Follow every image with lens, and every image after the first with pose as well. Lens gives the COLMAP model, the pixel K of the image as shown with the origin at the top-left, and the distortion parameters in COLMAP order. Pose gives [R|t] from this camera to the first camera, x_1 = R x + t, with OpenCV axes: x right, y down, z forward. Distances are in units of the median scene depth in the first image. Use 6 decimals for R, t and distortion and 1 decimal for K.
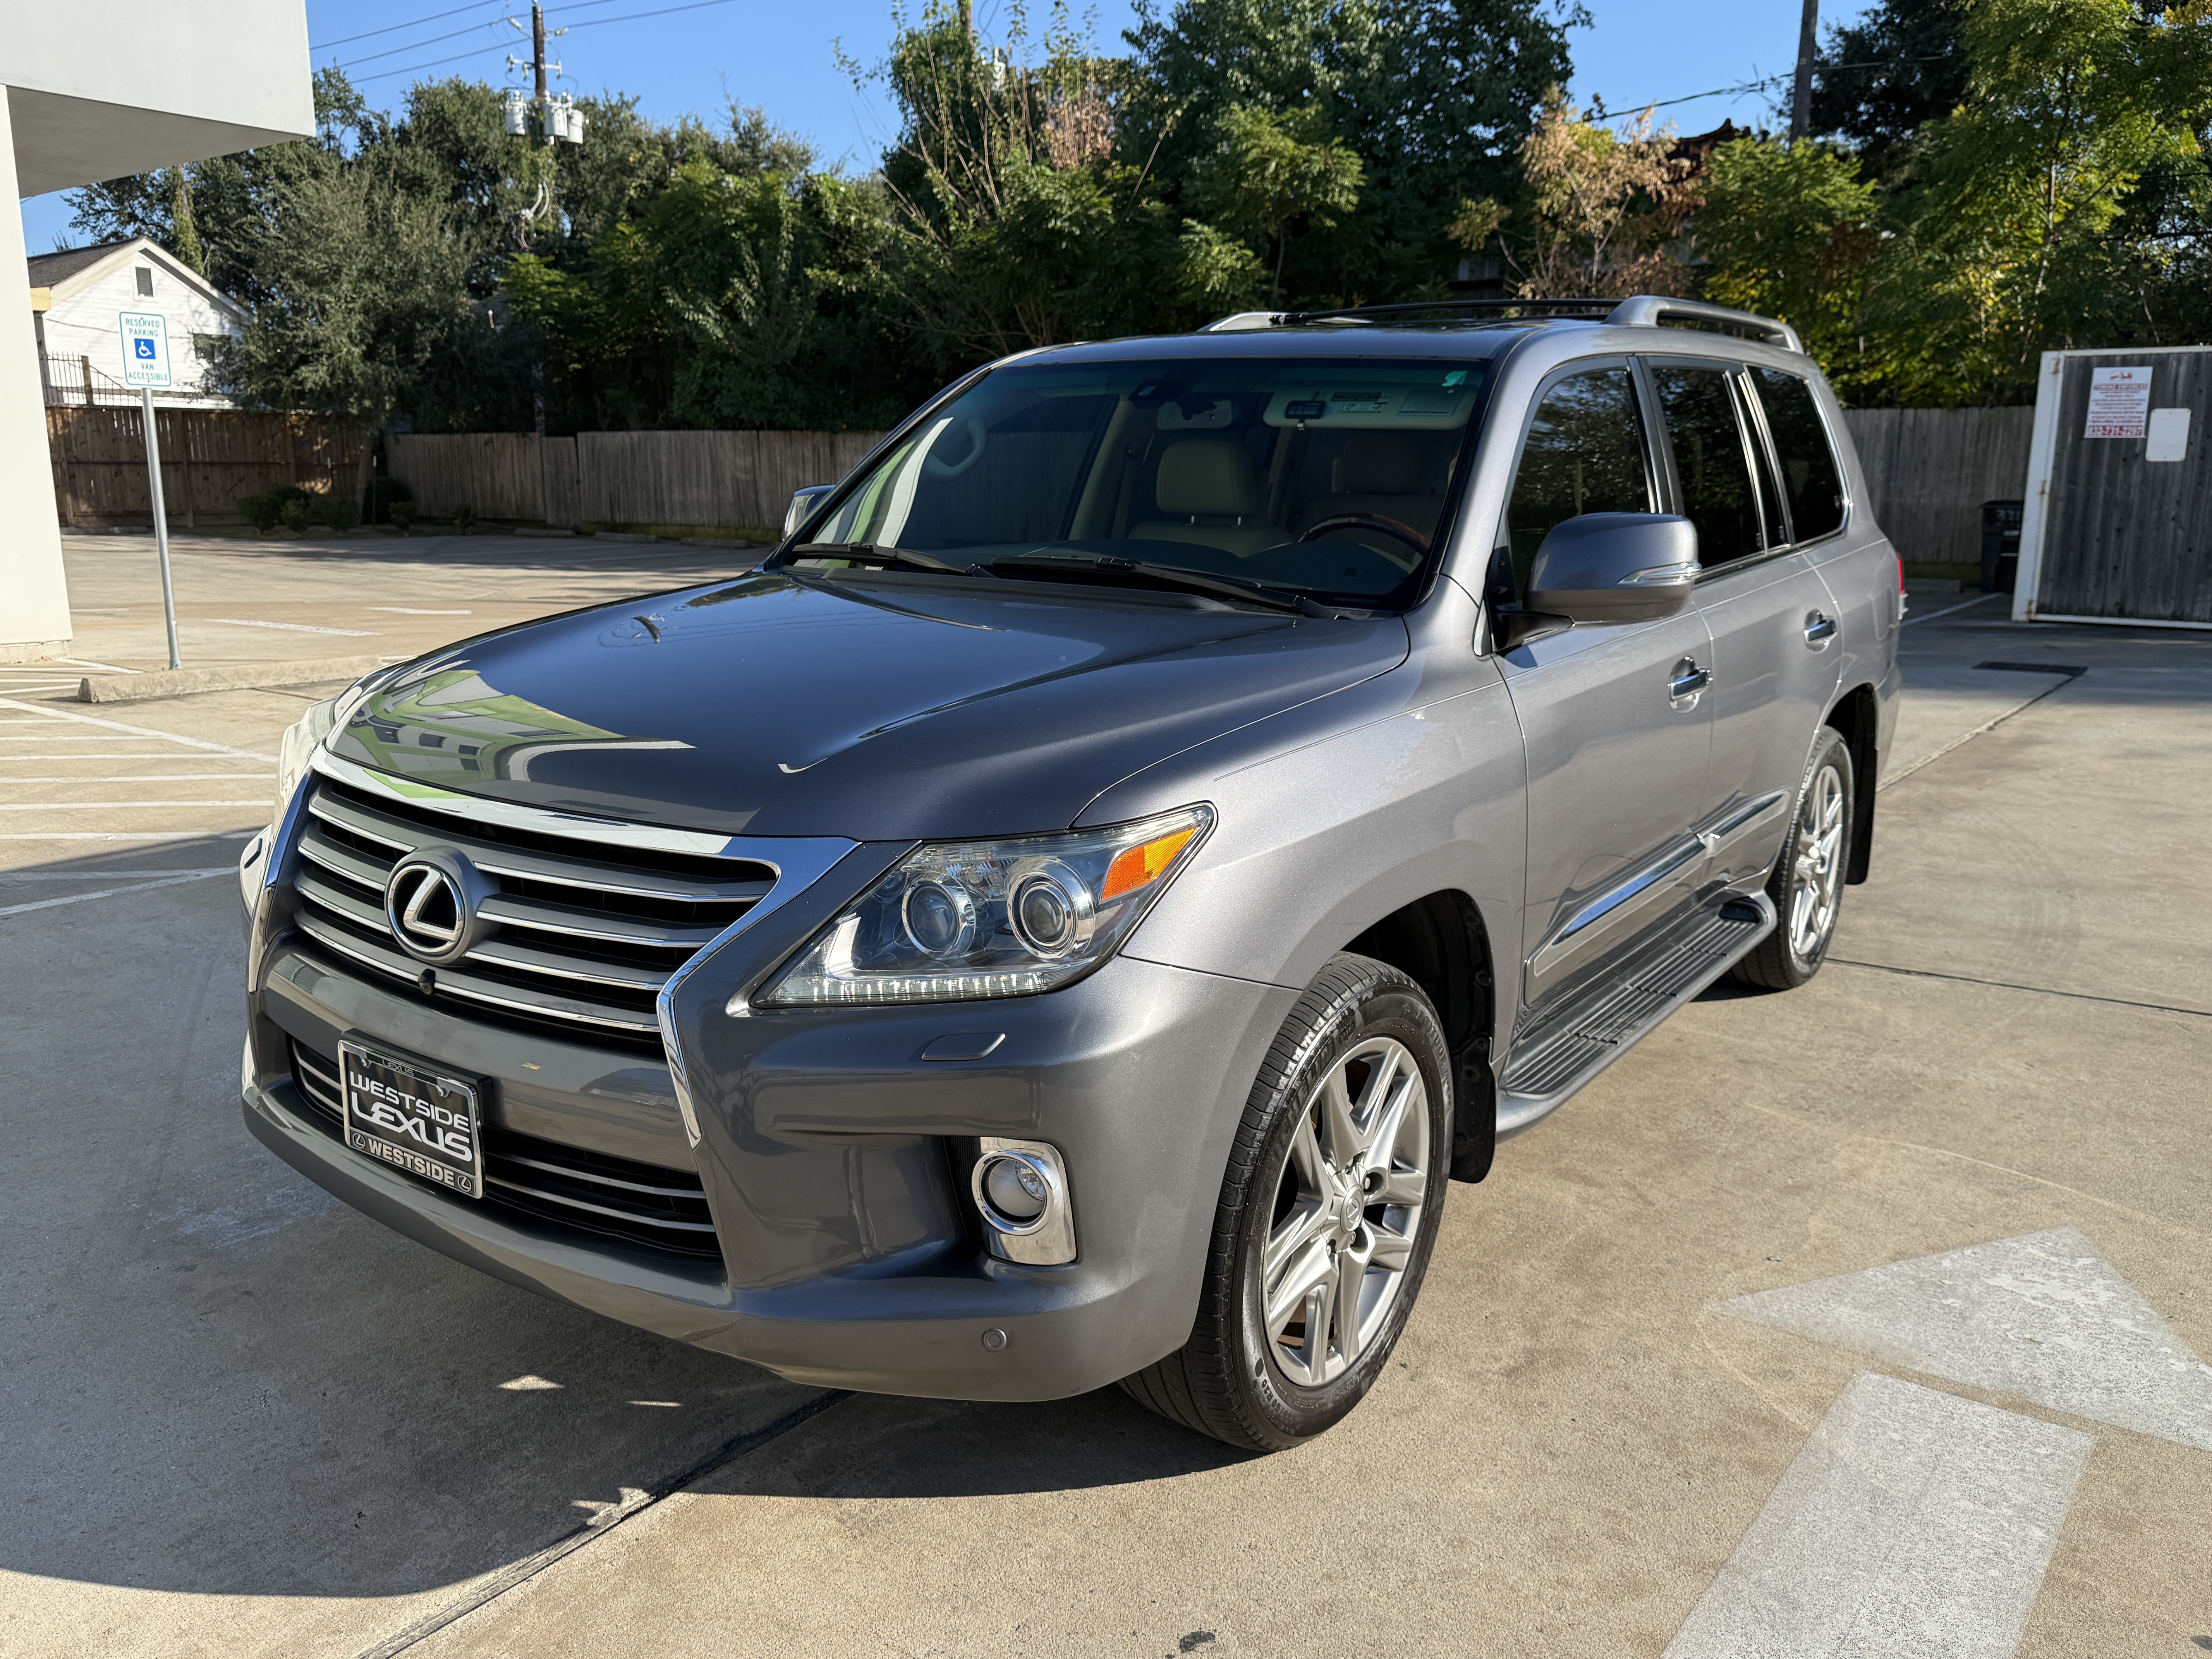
lens RADIAL K [[1711.2, 0, 1108.2], [0, 1711.2, 836.3], [0, 0, 1]] dist [0.024249, -0.042670]
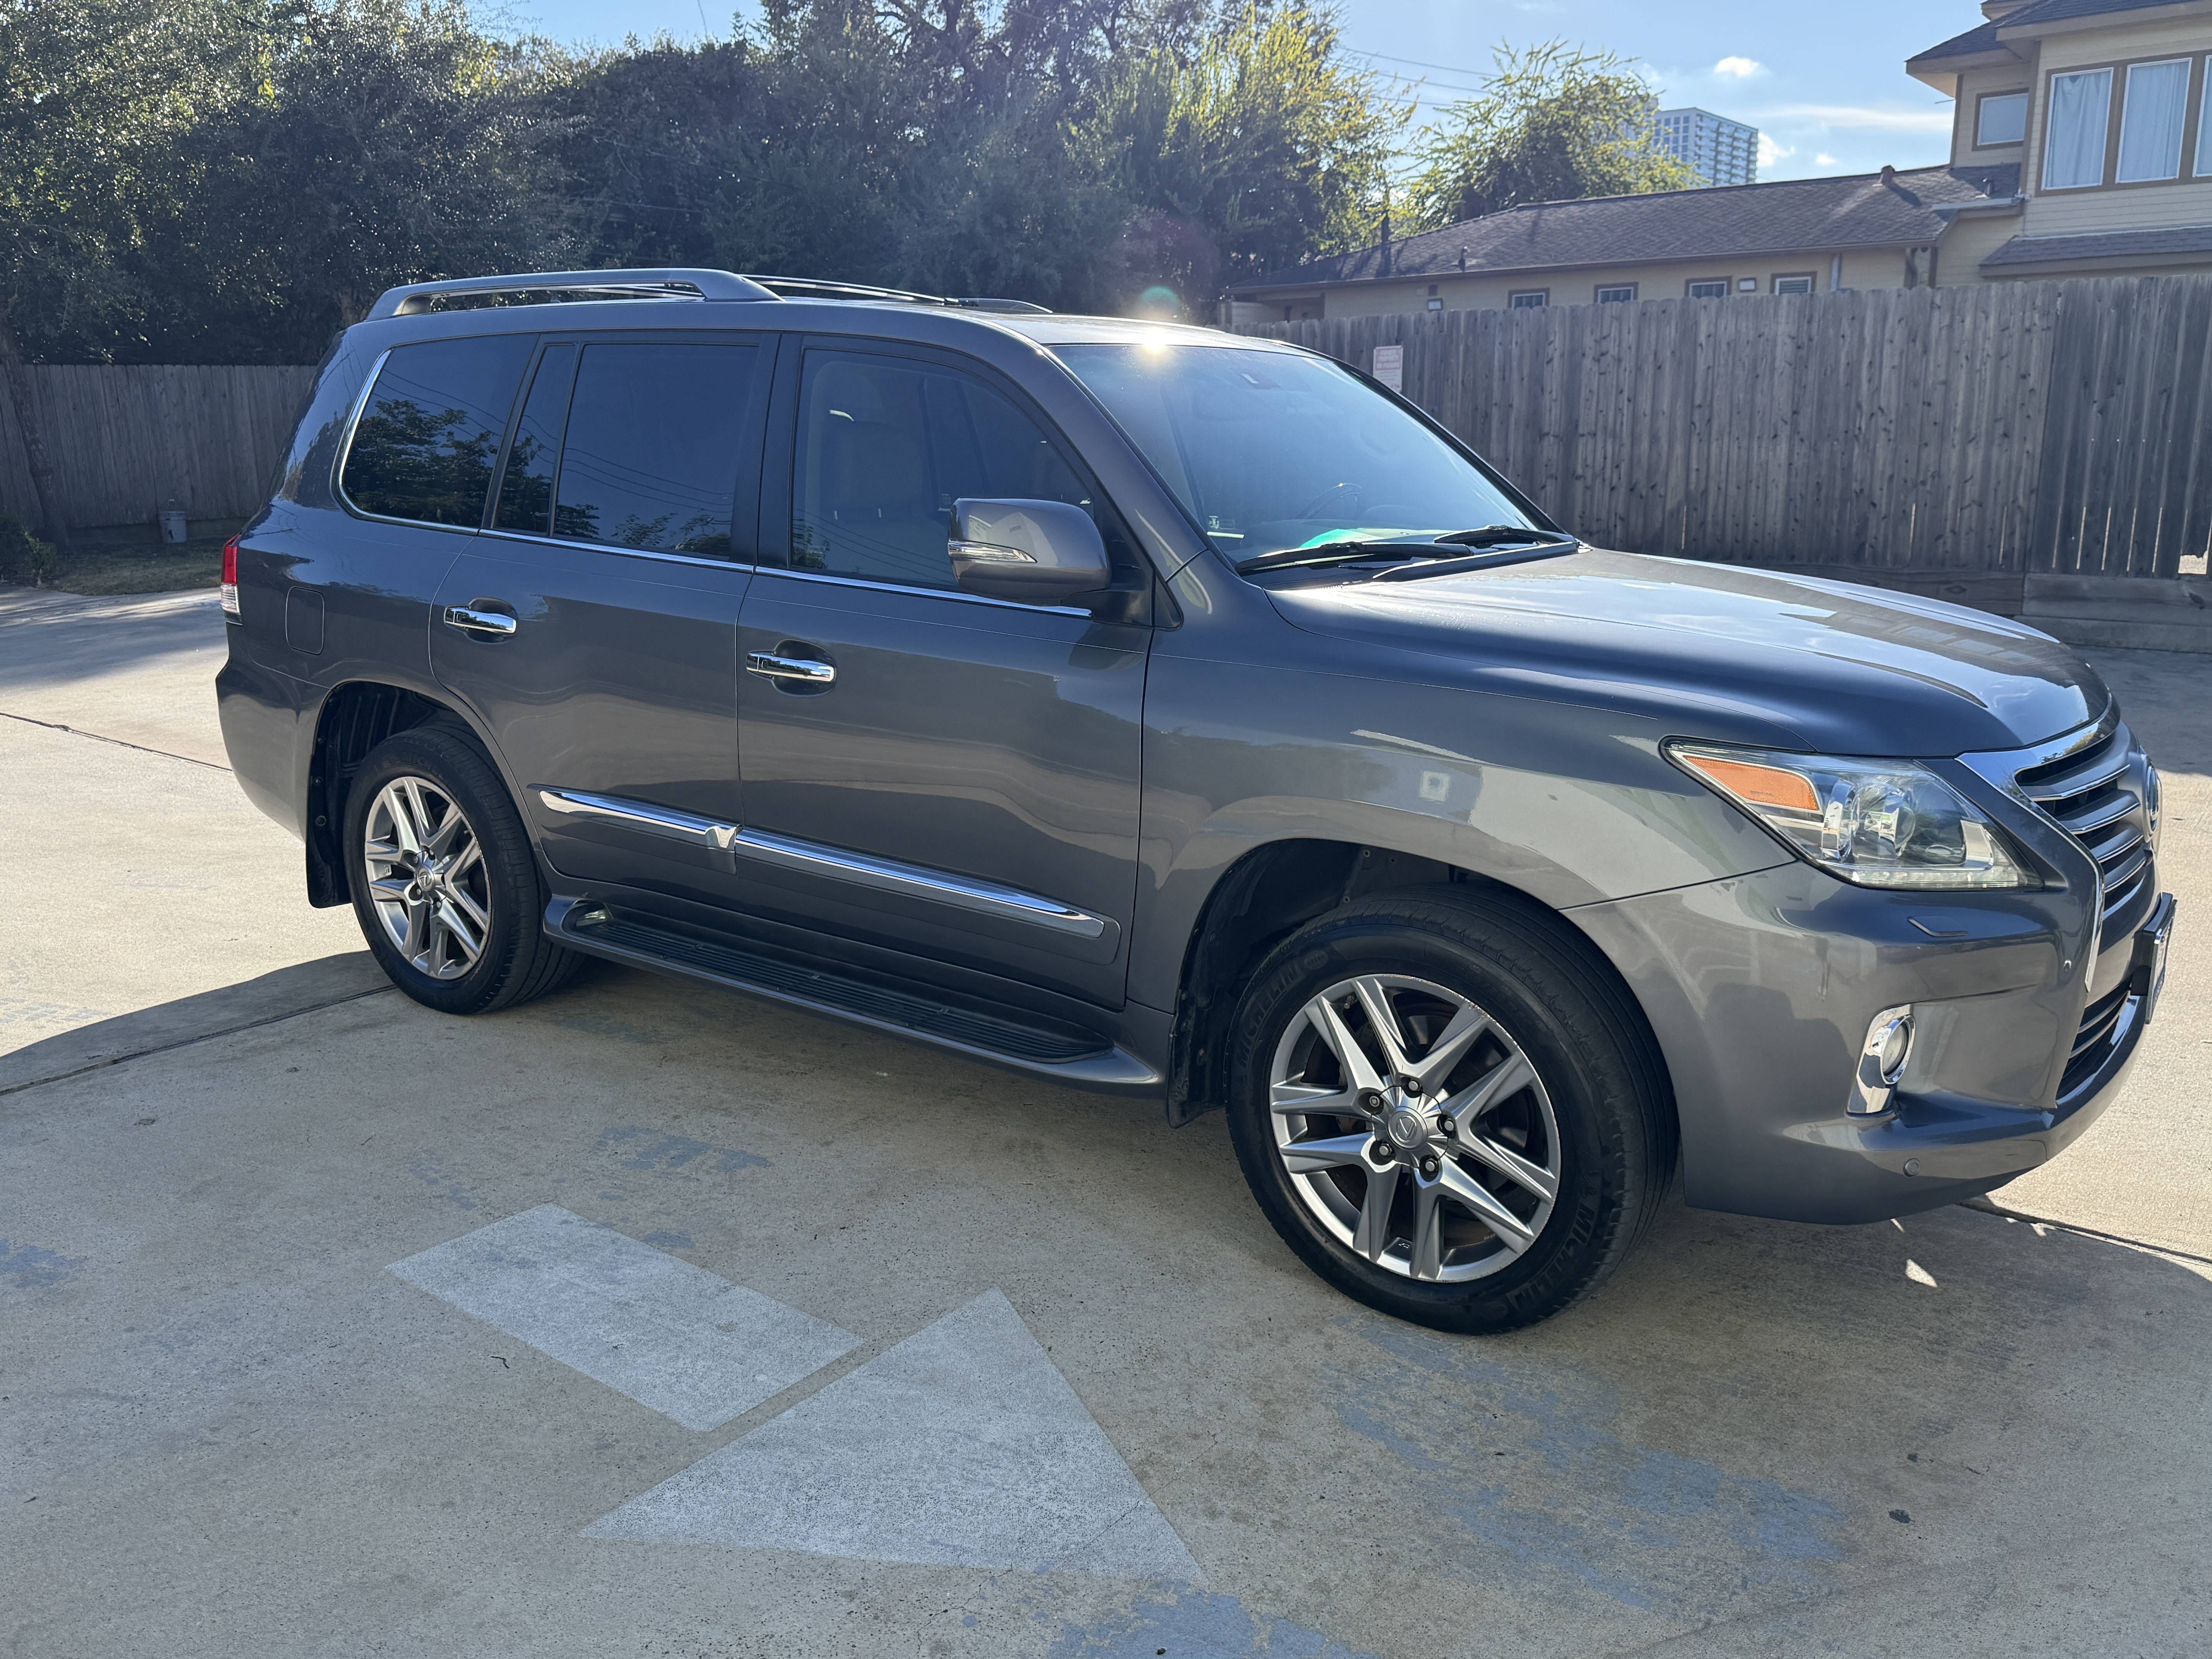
lens RADIAL K [[1742.6, 0, 1108.0], [0, 1742.6, 840.2], [0, 0, 1]] dist [0.061015, -0.103666]
pose [[0.004721, -0.241897, 0.970290, -0.457355], [0.222598, 0.946210, 0.234811, -0.111923], [-0.974899, 0.214876, 0.058313, 0.458151]]
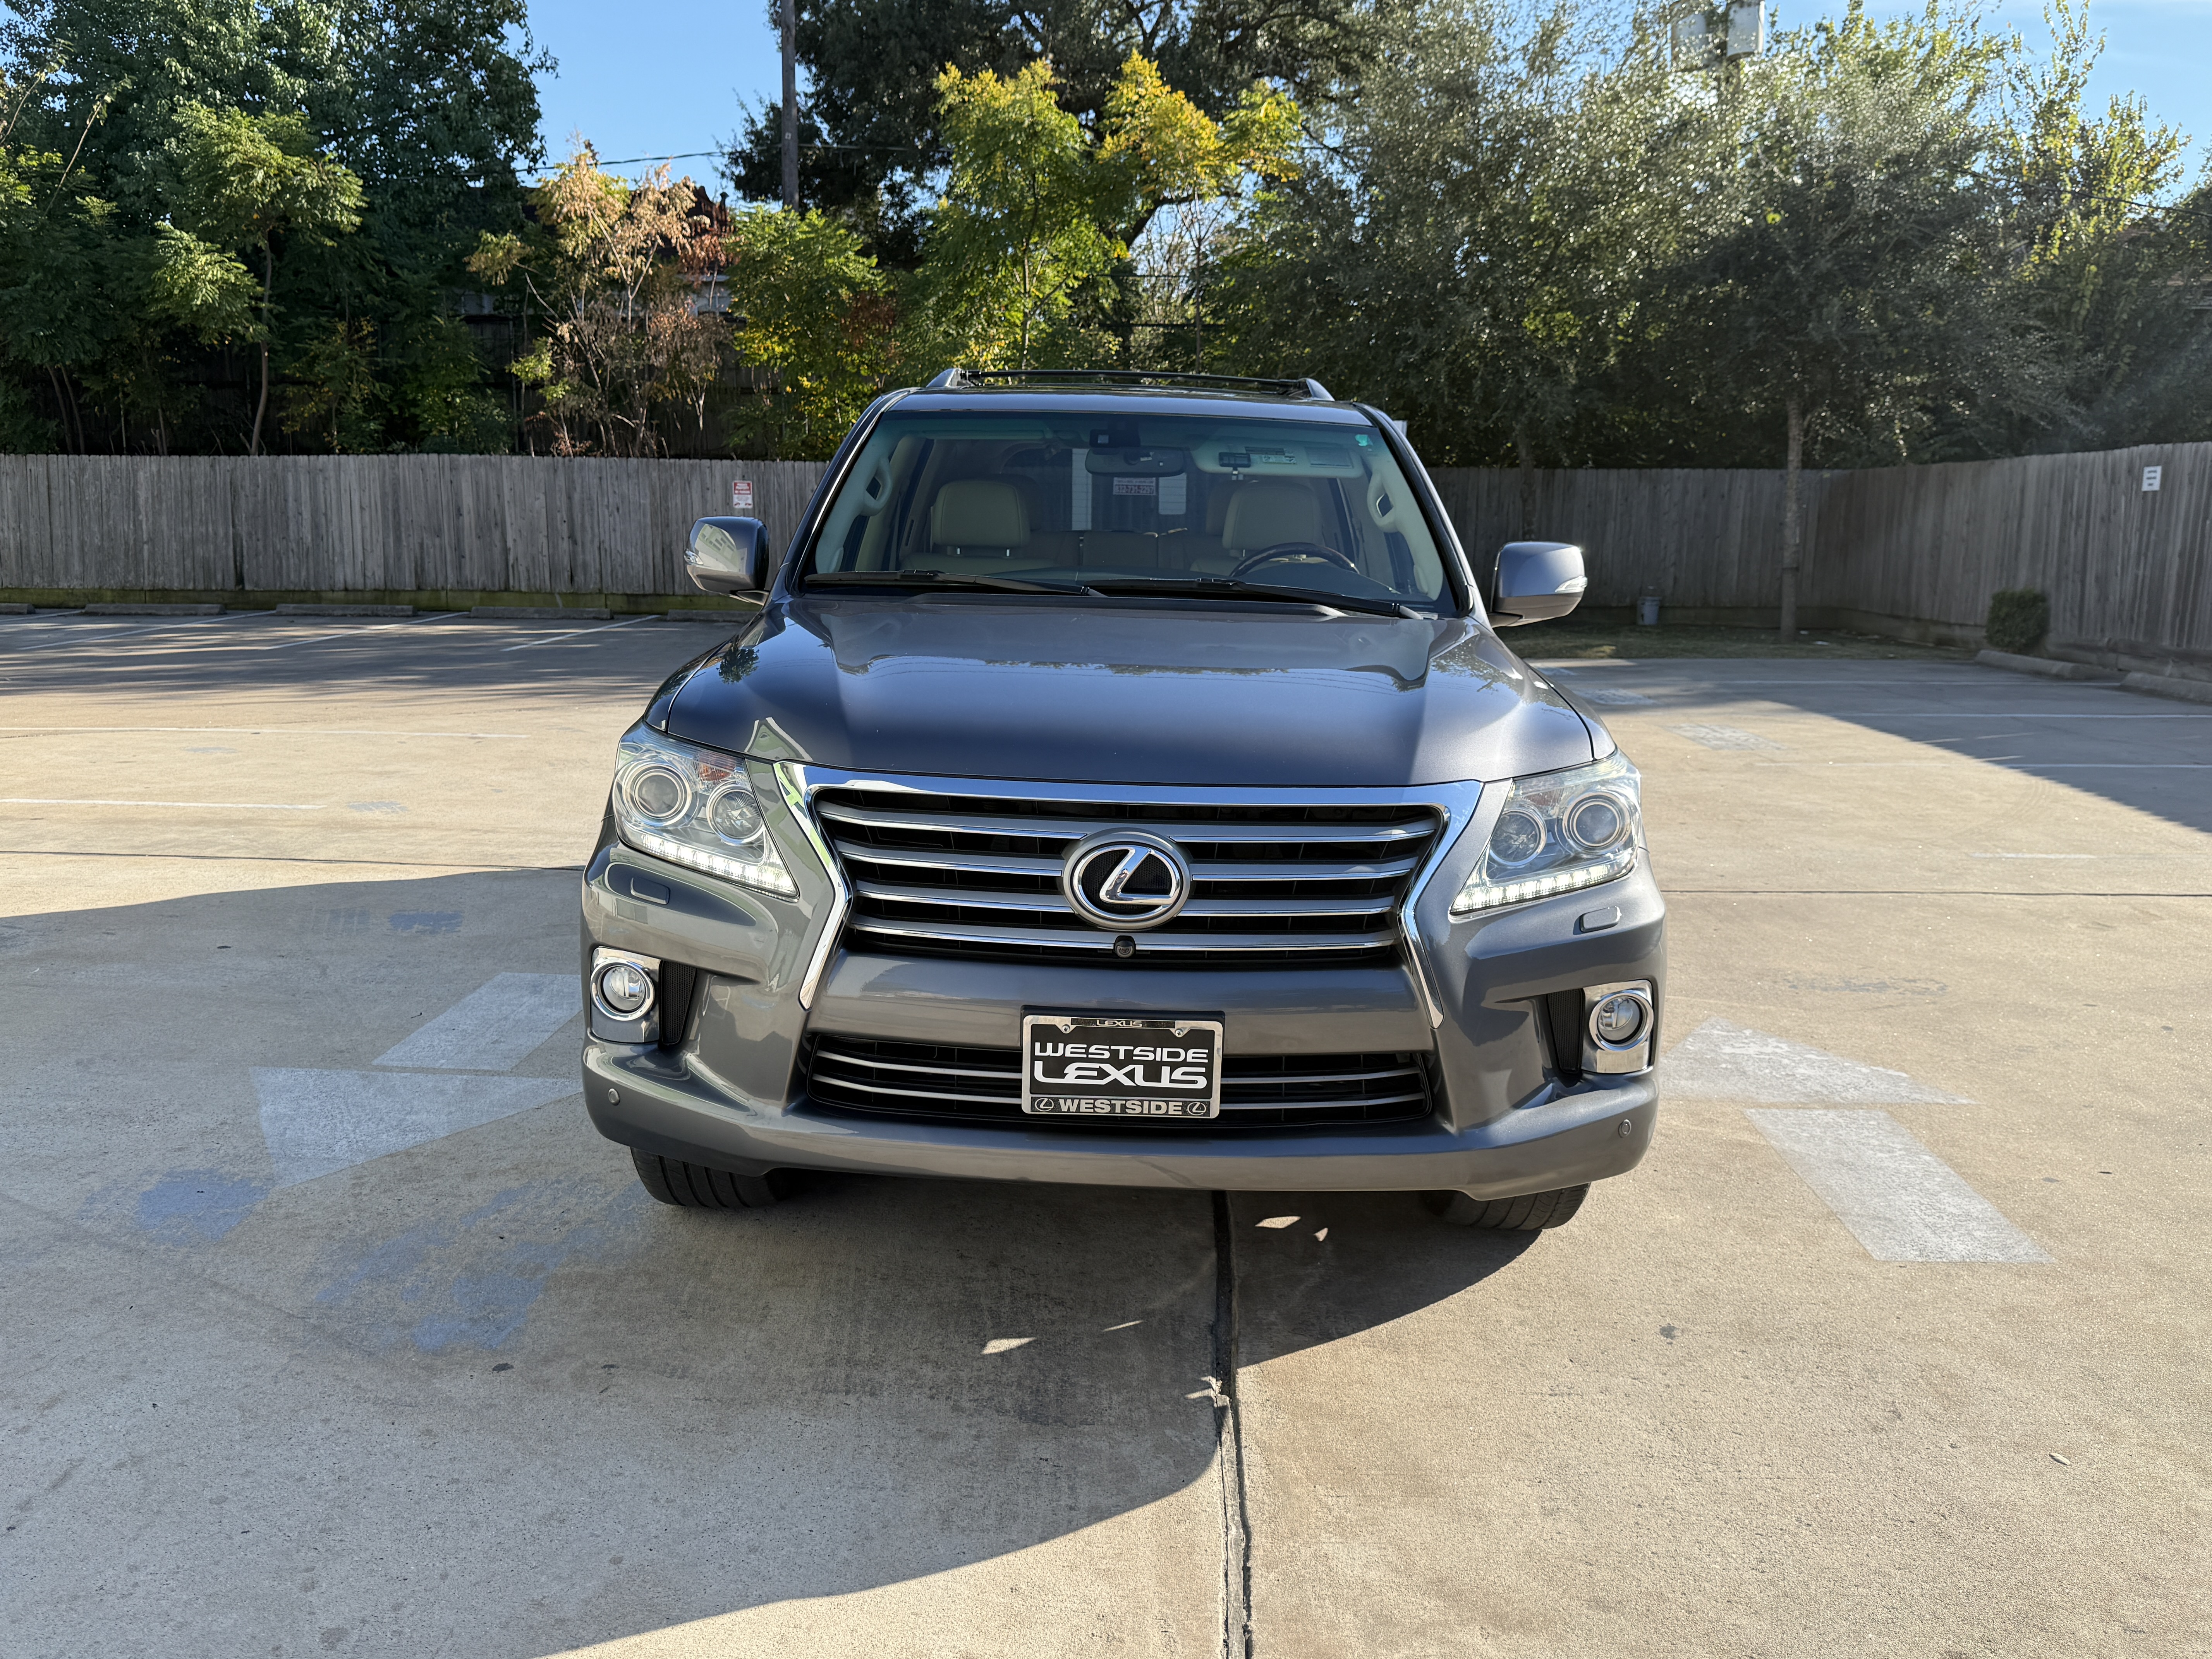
lens RADIAL K [[1742.6, 0, 1107.6], [0, 1742.6, 829.3], [0, 0, 1]] dist [0.061015, -0.103666]
pose [[0.815211, -0.092503, 0.571730, -0.289220], [0.110690, 0.993850, 0.002970, 0.000963], [-0.568489, 0.060864, 0.820437, 0.014008]]
